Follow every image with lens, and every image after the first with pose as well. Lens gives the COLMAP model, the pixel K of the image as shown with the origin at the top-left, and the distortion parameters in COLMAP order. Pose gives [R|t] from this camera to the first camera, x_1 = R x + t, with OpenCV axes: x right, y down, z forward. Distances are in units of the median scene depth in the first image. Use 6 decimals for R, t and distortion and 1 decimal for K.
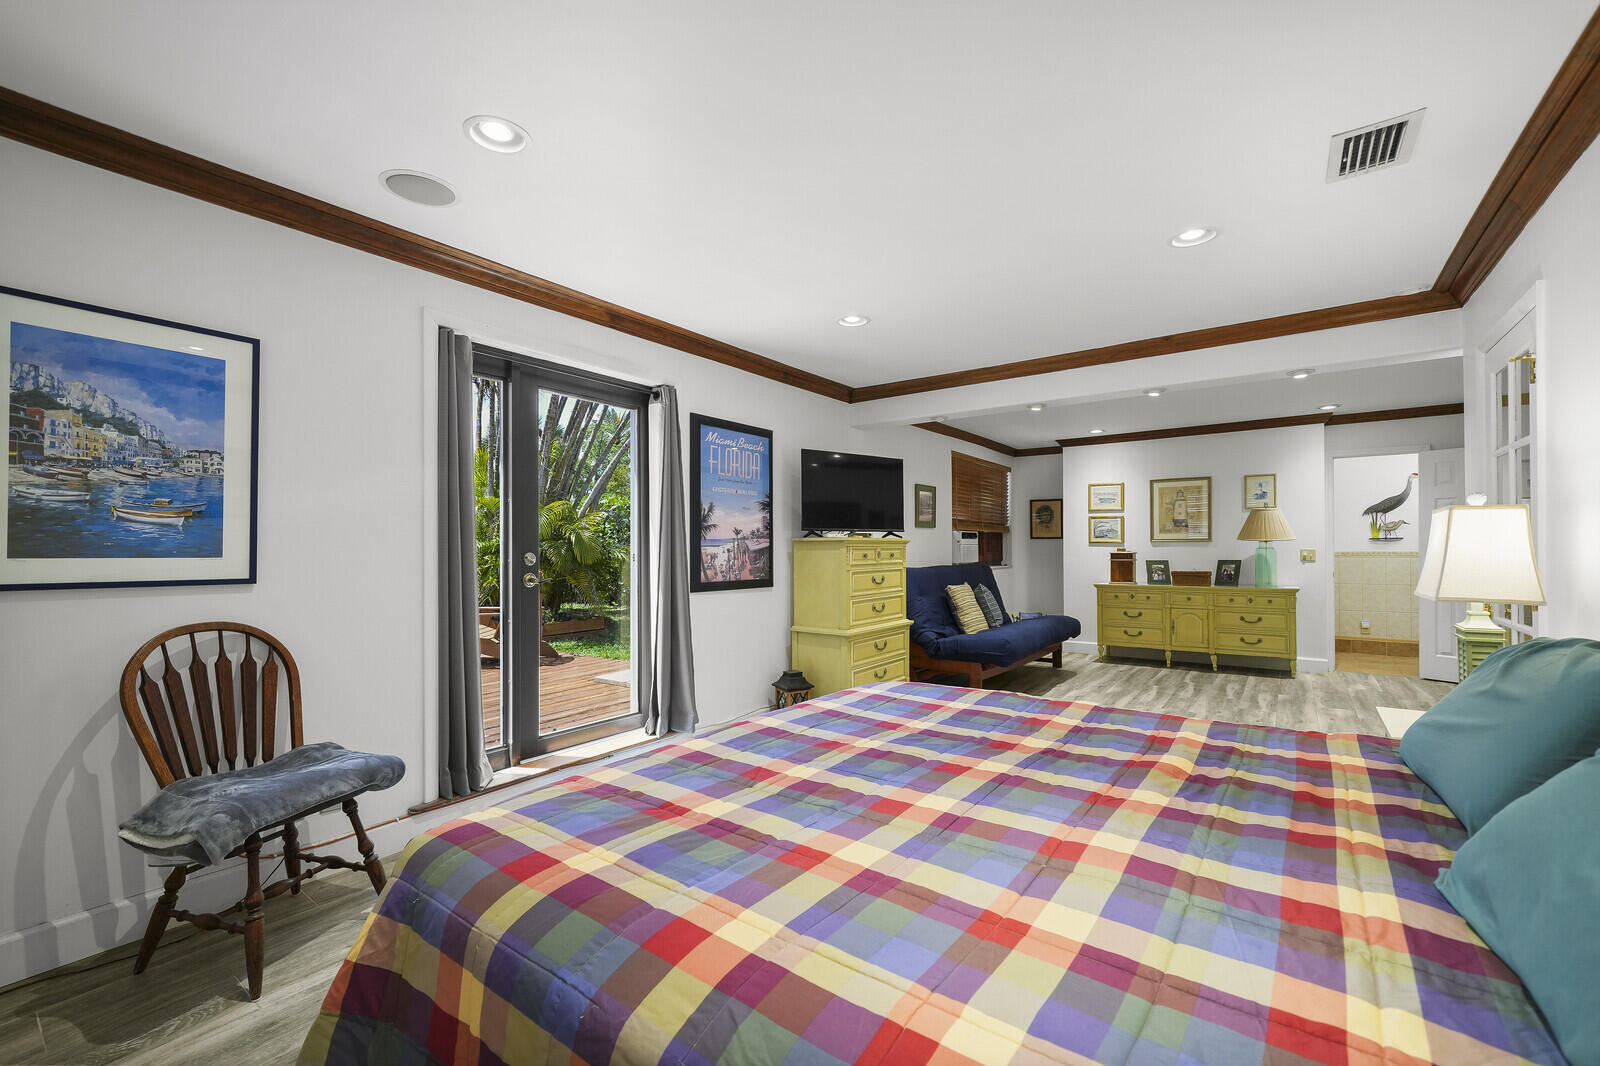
lens RADIAL K [[664.1, 0, 794.1], [0, 664.1, 543.3], [0, 0, 1]] dist [-0.000508, 0.000303]
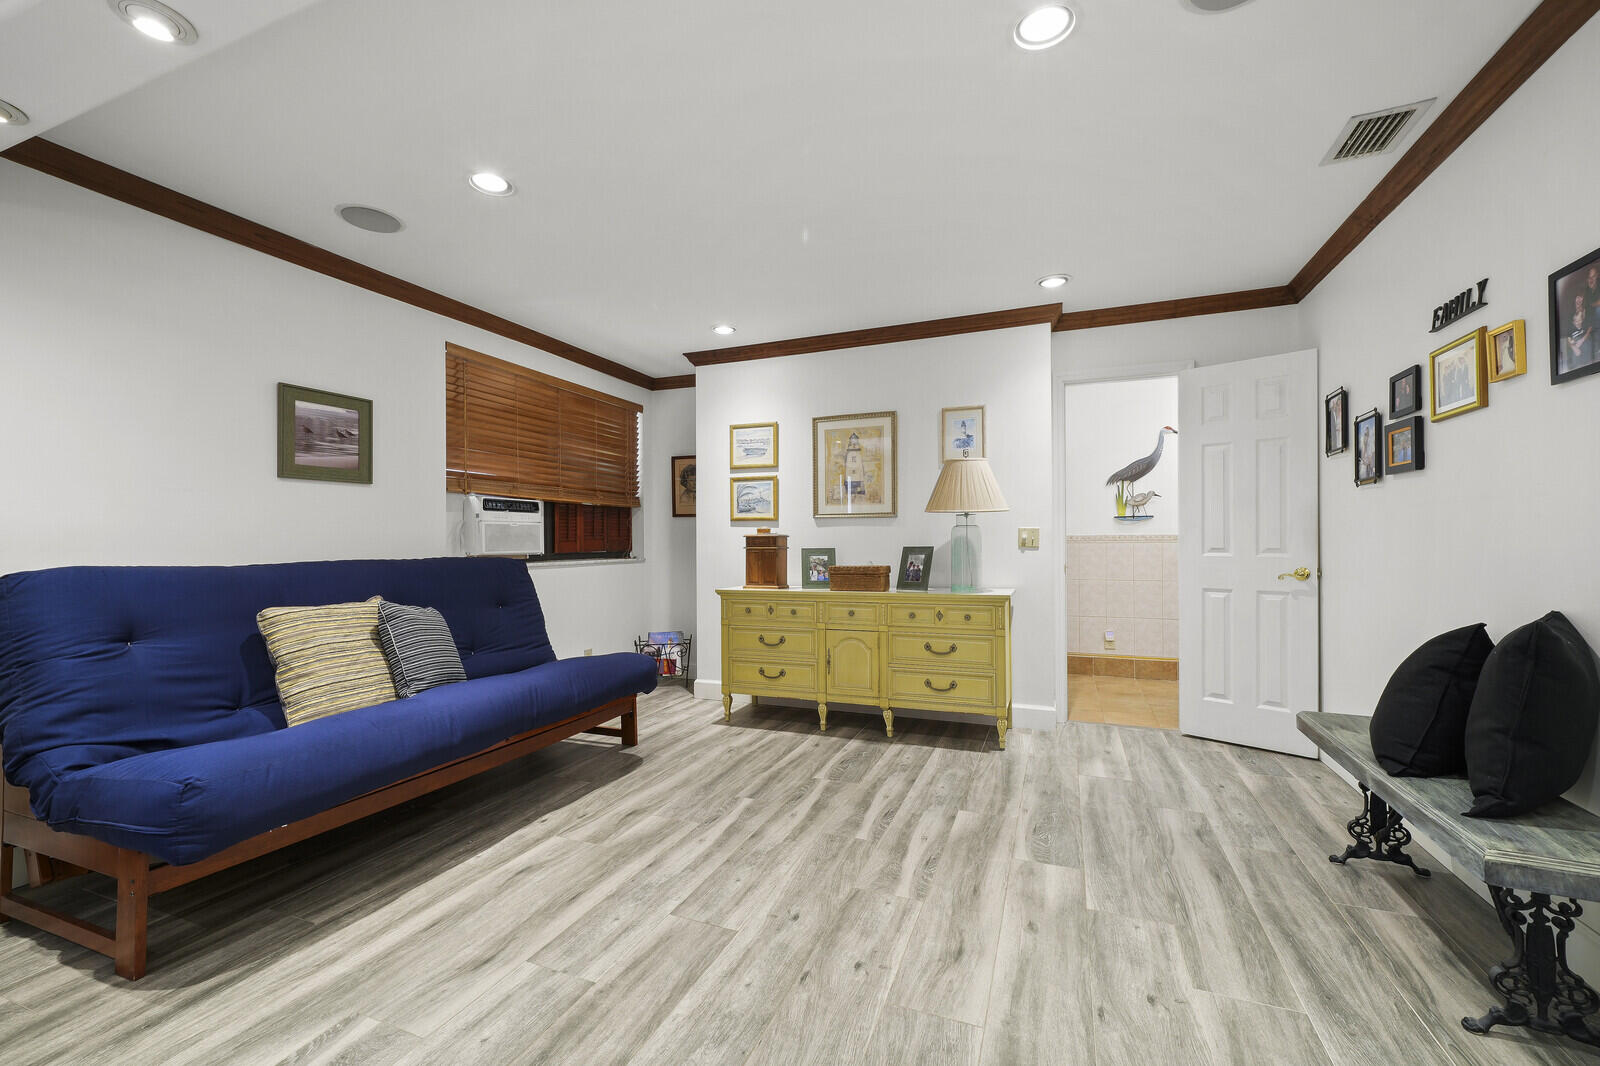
lens RADIAL K [[655.8, 0, 795.9], [0, 655.8, 535.9], [0, 0, 1]] dist [-0.000475, 0.000482]
pose [[0.967099, 0.000792, 0.254398, 0.392784], [-0.000481, 0.999999, -0.001282, 0.016055], [-0.254398, 0.001118, 0.967099, 0.446881]]
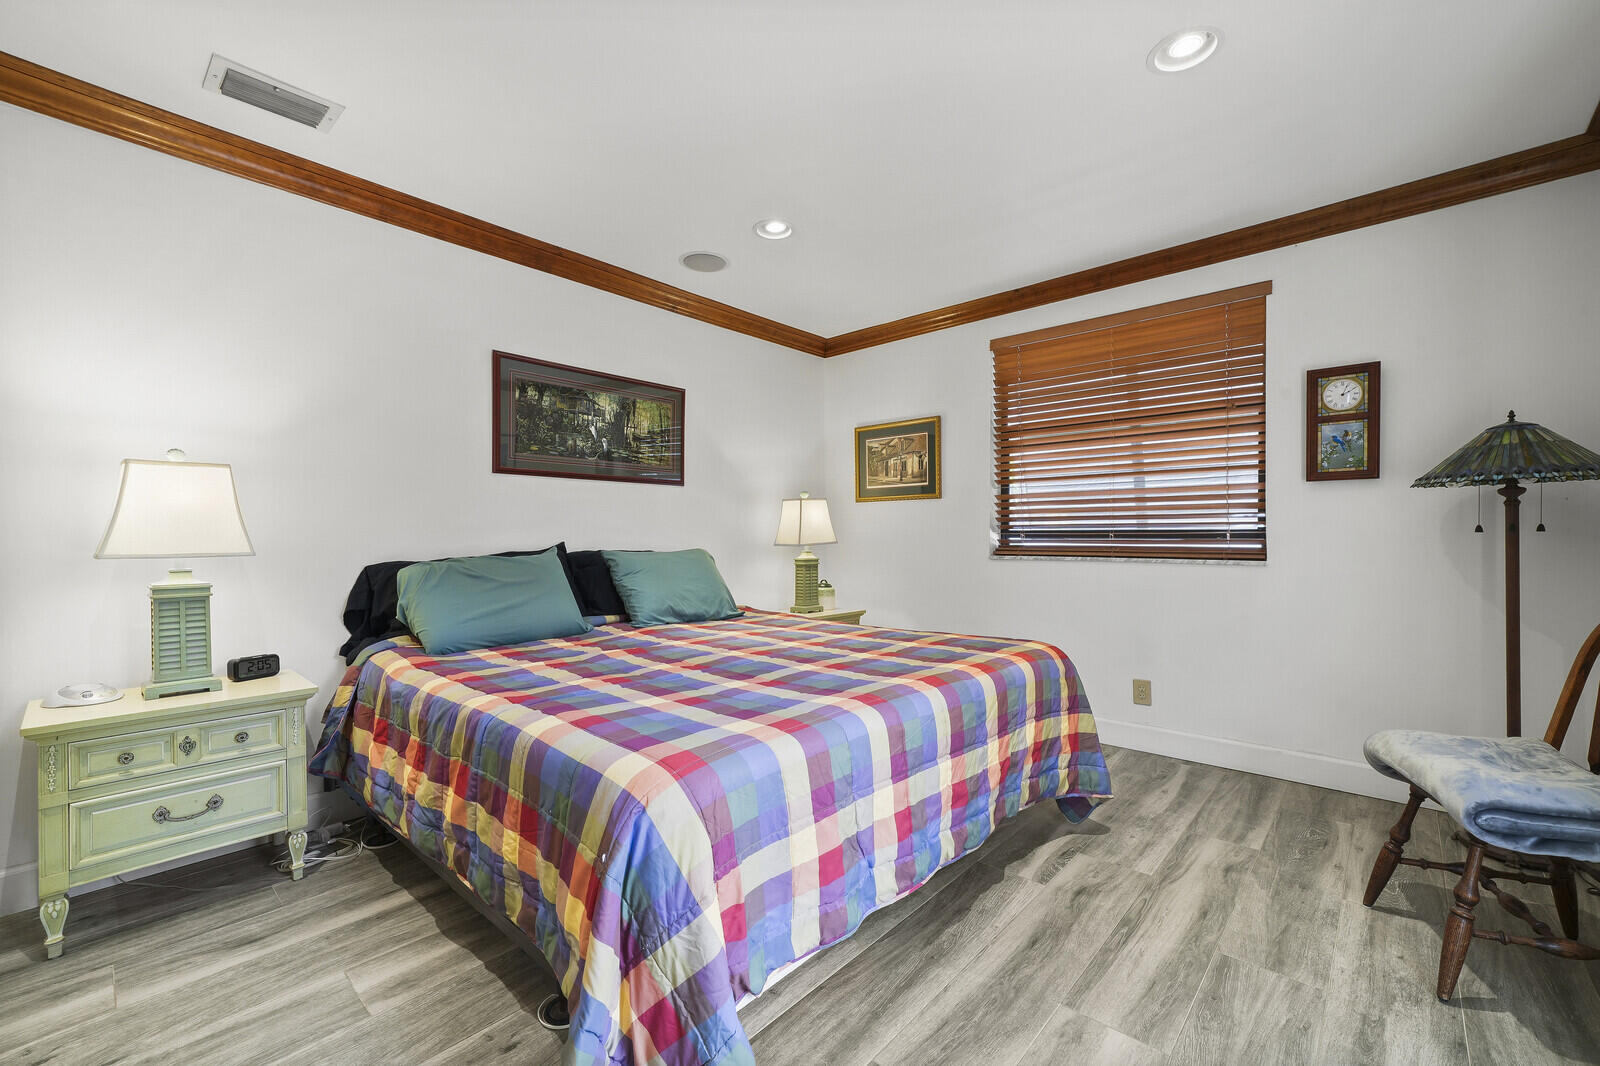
lens RADIAL K [[664.1, 0, 794.1], [0, 664.1, 543.3], [0, 0, 1]] dist [-0.000508, 0.000303]
pose [[-0.995128, 0.008808, 0.098199, 0.008316], [0.009291, 0.999947, 0.004469, 0.019937], [-0.098154, 0.005360, -0.995157, 0.586236]]
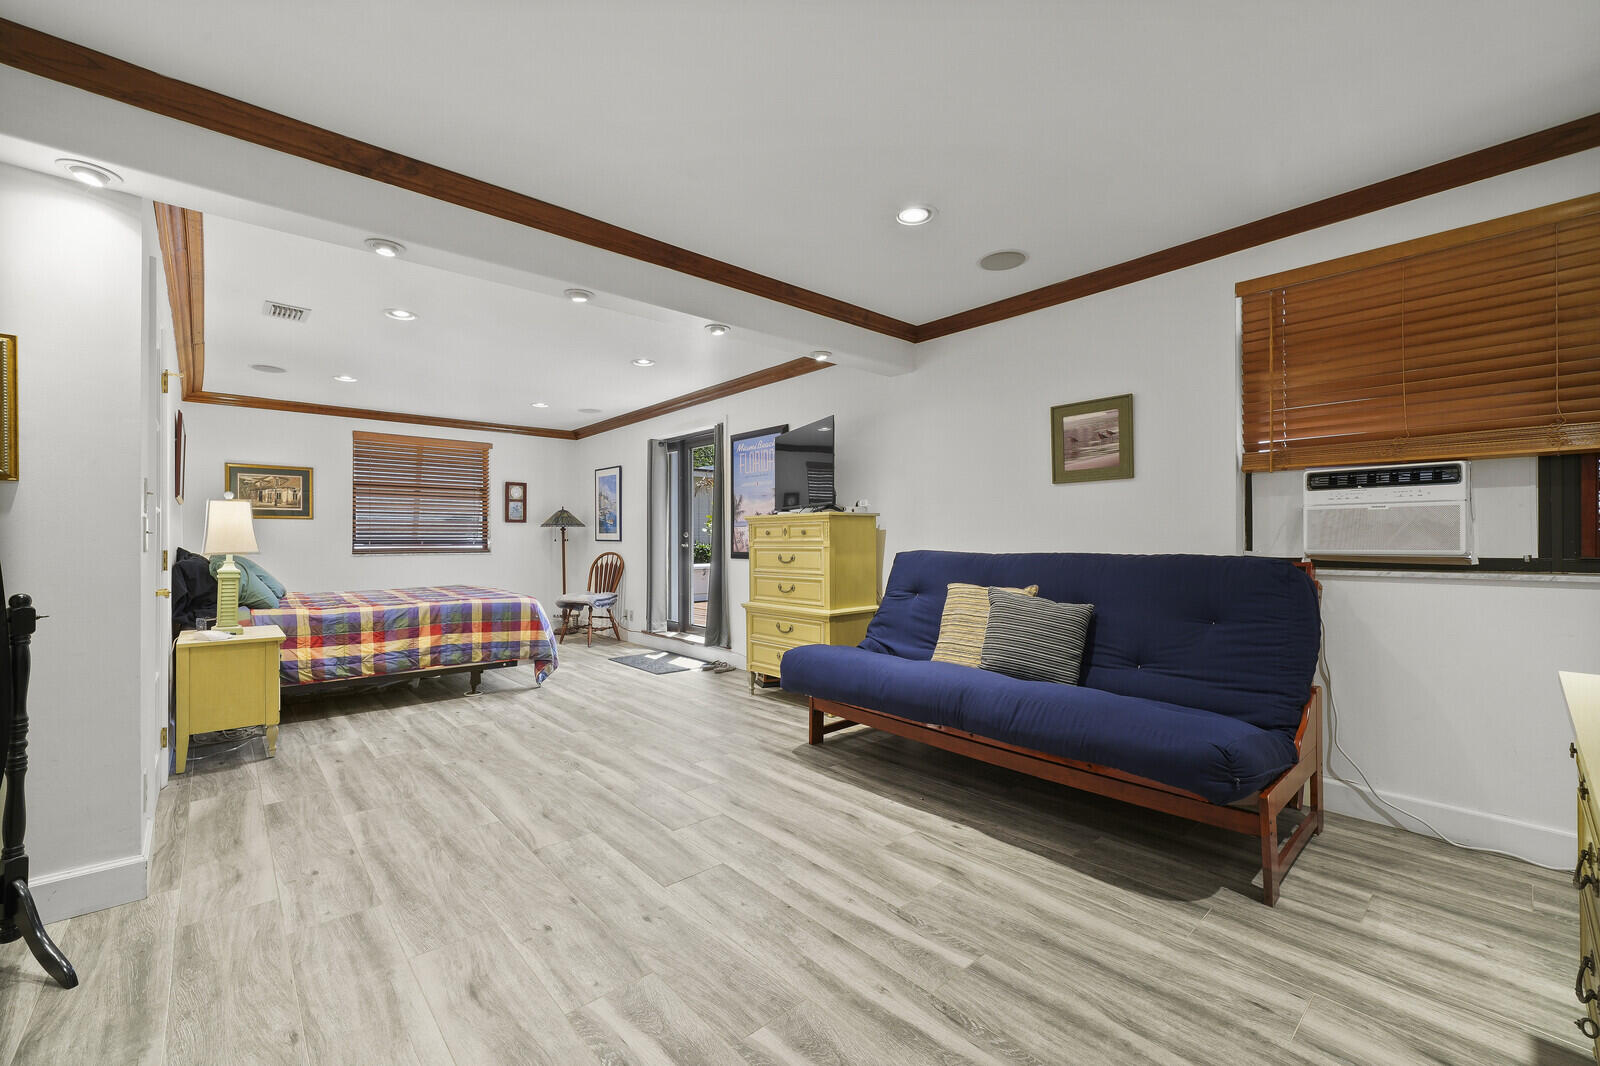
lens RADIAL K [[655.8, 0, 795.9], [0, 655.8, 535.9], [0, 0, 1]] dist [-0.000475, 0.000482]
pose [[-0.200897, -0.000610, -0.979612, 0.735035], [0.012230, 0.999920, -0.003131, 0.018315], [0.979536, -0.012610, -0.200874, 0.851280]]
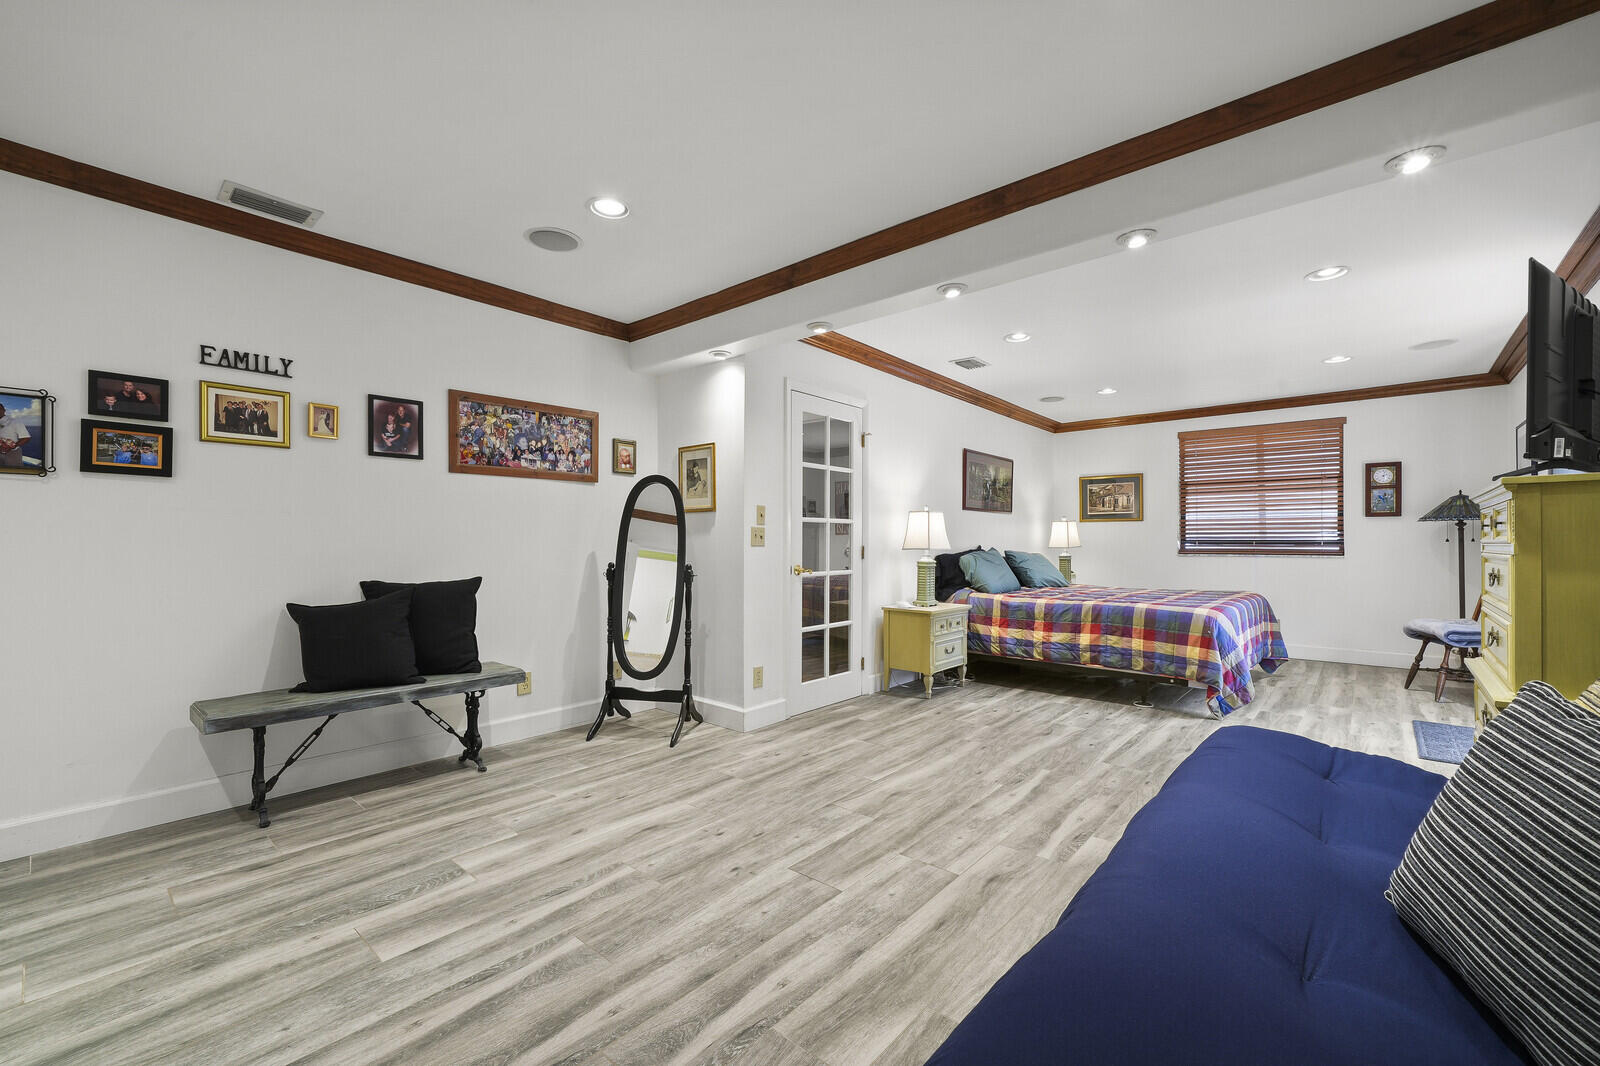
lens RADIAL K [[664.1, 0, 794.1], [0, 664.1, 543.3], [0, 0, 1]] dist [-0.000508, 0.000303]
pose [[-0.997343, 0.004866, 0.072683, 0.411982], [0.004375, 0.999967, -0.006907, 0.022850], [-0.072714, -0.006571, -0.997331, 1.059813]]
